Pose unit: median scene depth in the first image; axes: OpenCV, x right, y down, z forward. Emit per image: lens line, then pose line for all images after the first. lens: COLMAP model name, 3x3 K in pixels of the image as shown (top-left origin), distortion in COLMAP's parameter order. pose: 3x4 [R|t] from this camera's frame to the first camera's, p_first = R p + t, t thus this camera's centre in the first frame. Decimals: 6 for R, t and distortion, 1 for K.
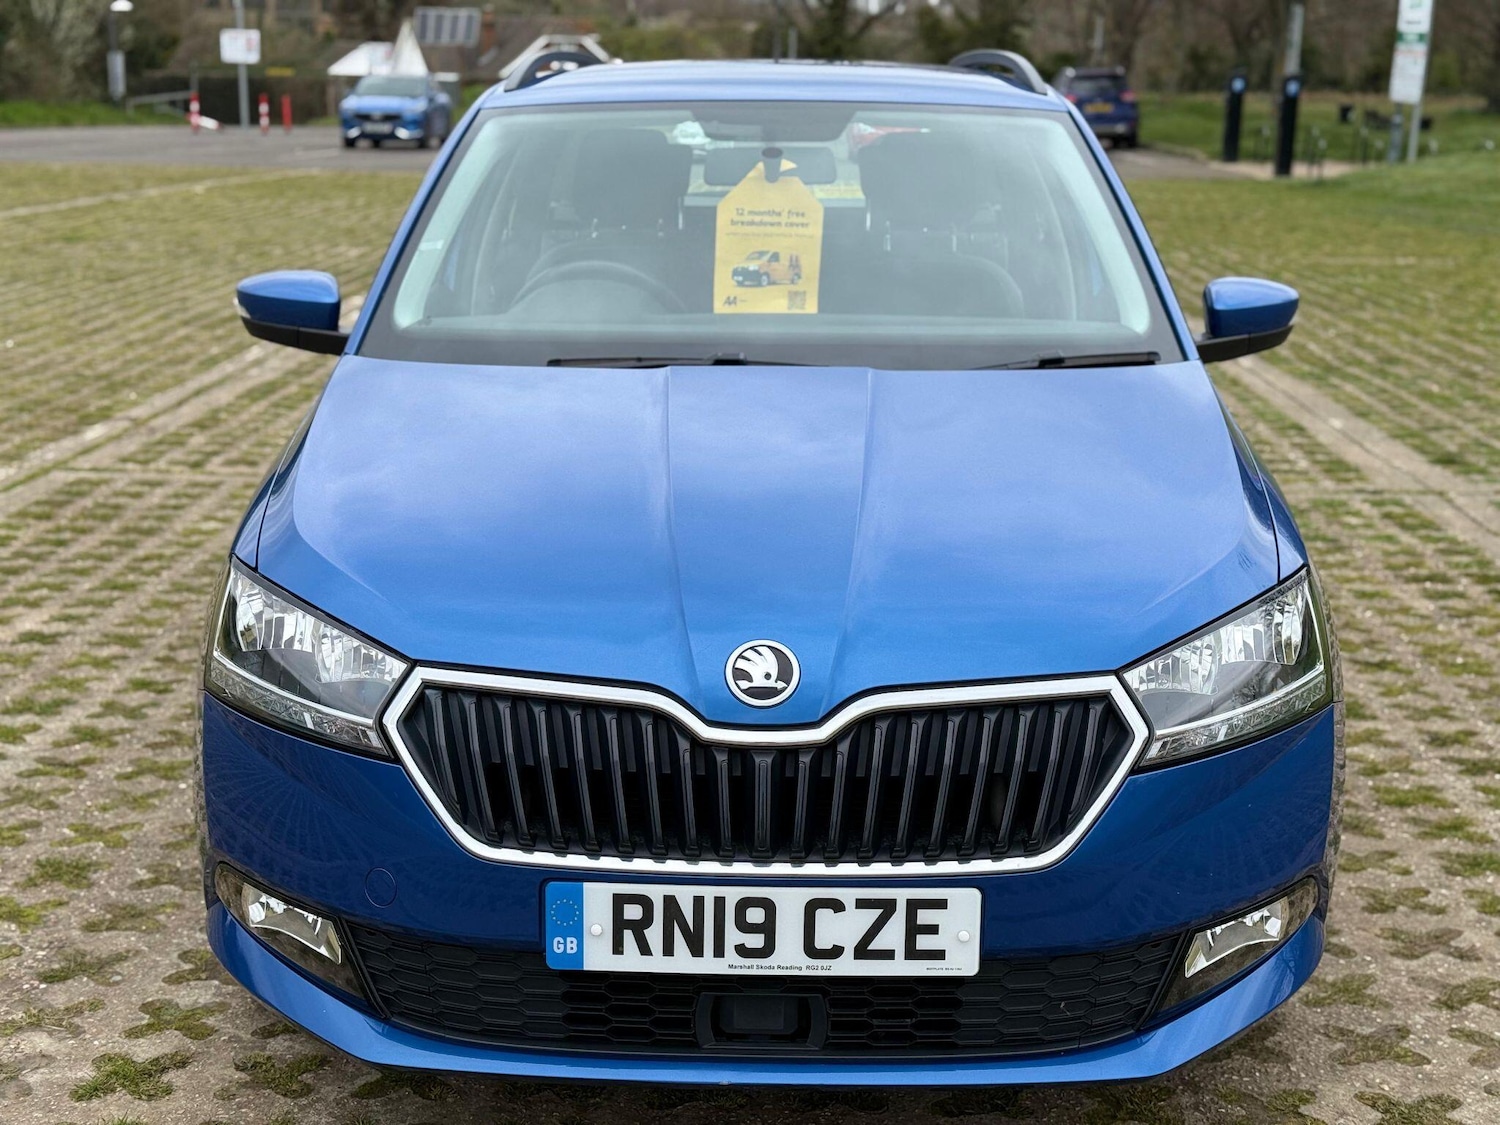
lens RADIAL K [[2062.5, 0, 748.1], [0, 2062.5, 575.7], [0, 0, 1]] dist [0.169993, -0.341944]
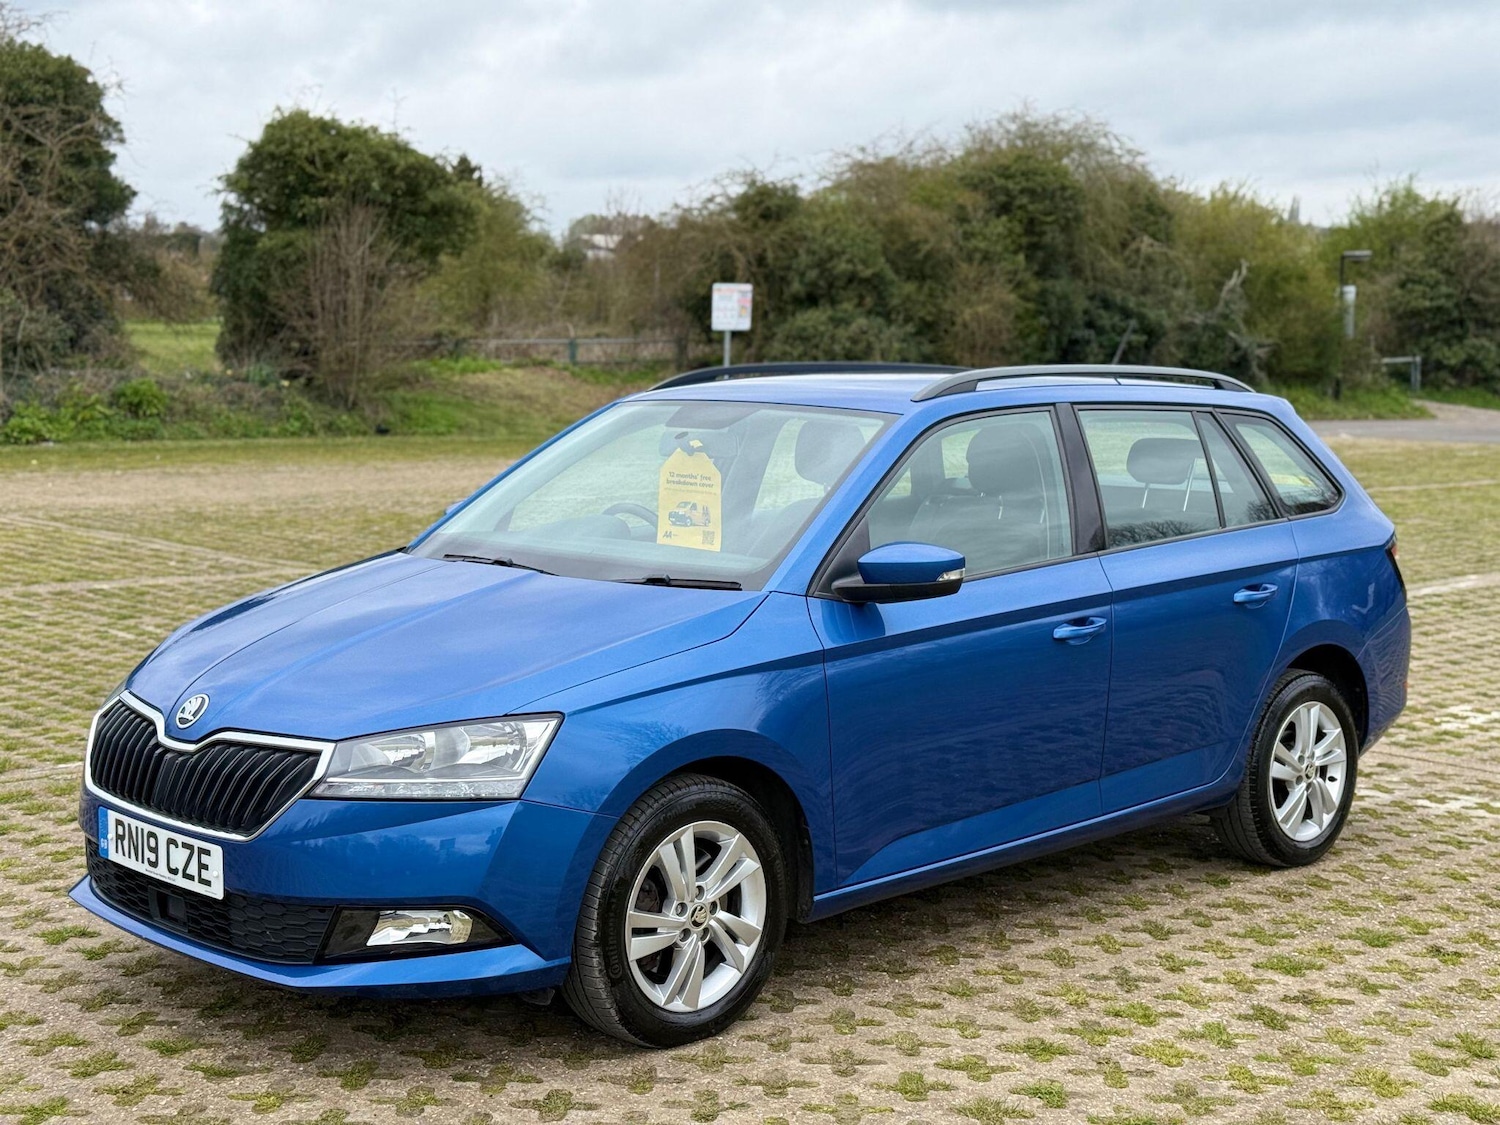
lens RADIAL K [[2056.7, 0, 756.9], [0, 2056.7, 569.5], [0, 0, 1]] dist [0.174473, -0.329169]
pose [[0.712699, 0.074360, -0.697518, 1.307137], [-0.168224, 0.983466, -0.067042, -0.028383], [0.681000, 0.165120, 0.713425, 0.023805]]
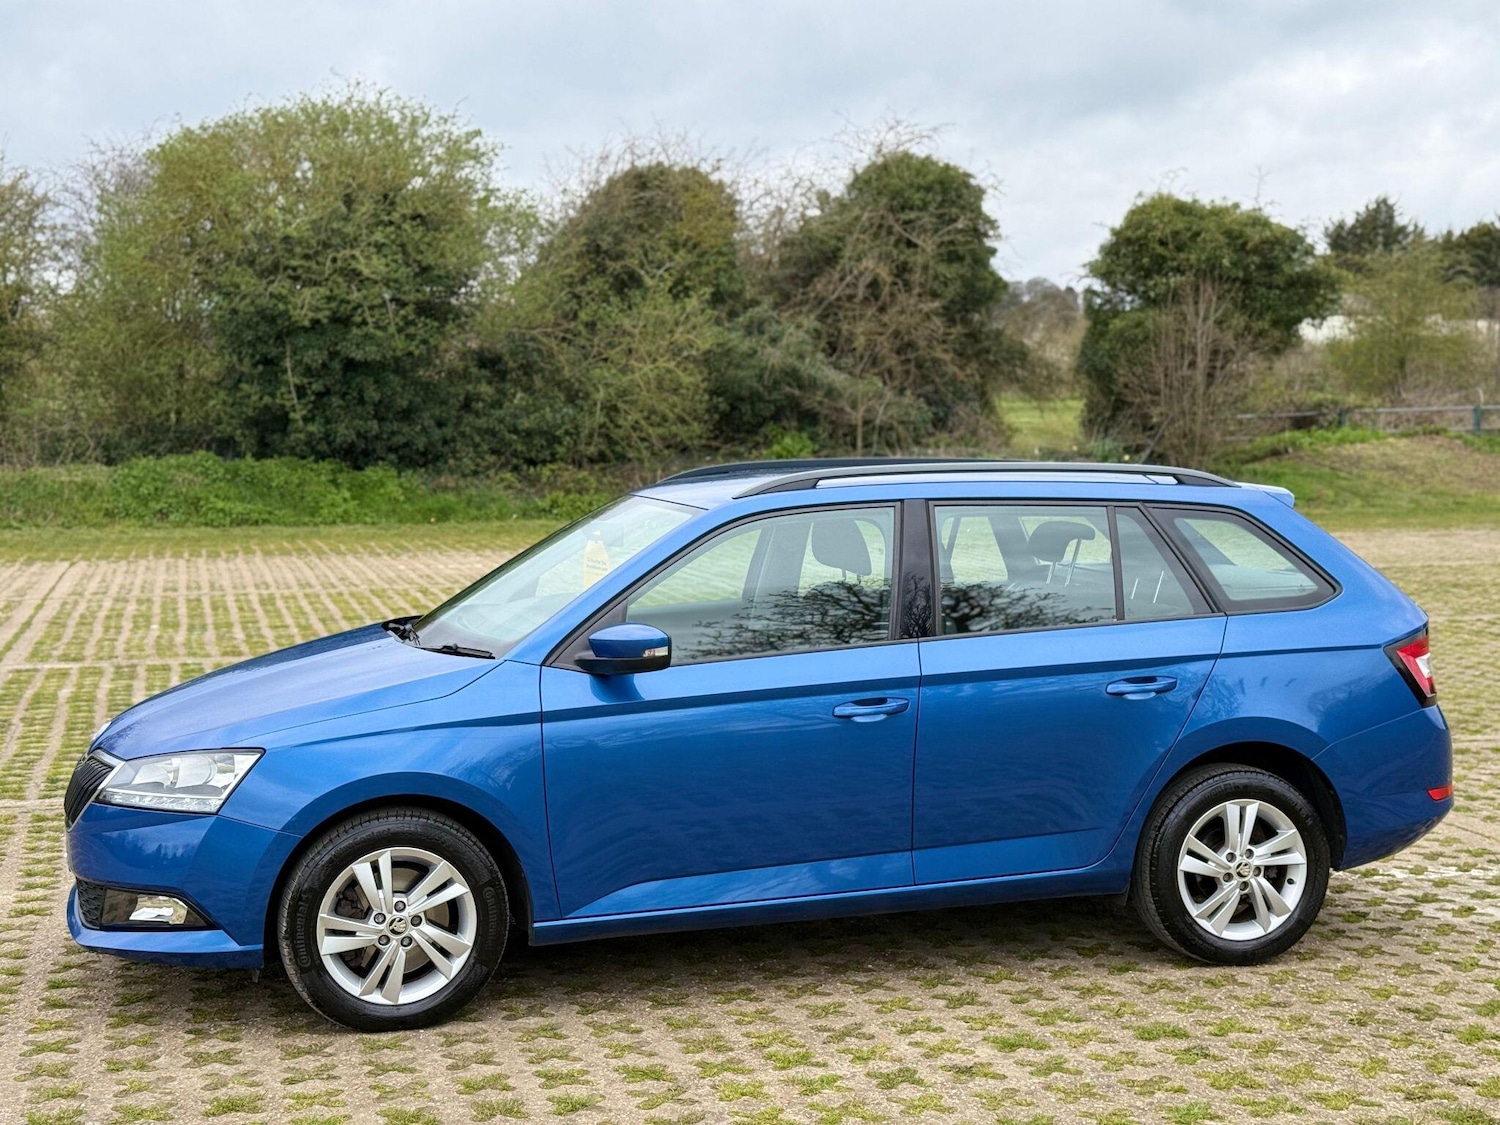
lens RADIAL K [[2056.6, 0, 750.0], [0, 2056.6, 562.5], [0, 0, 1]] dist [0.165551, -0.261255]
pose [[0.298611, 0.058504, -0.952580, 2.041468], [-0.213958, 0.976817, -0.007078, -0.234748], [0.930082, 0.205926, 0.304206, 0.757209]]
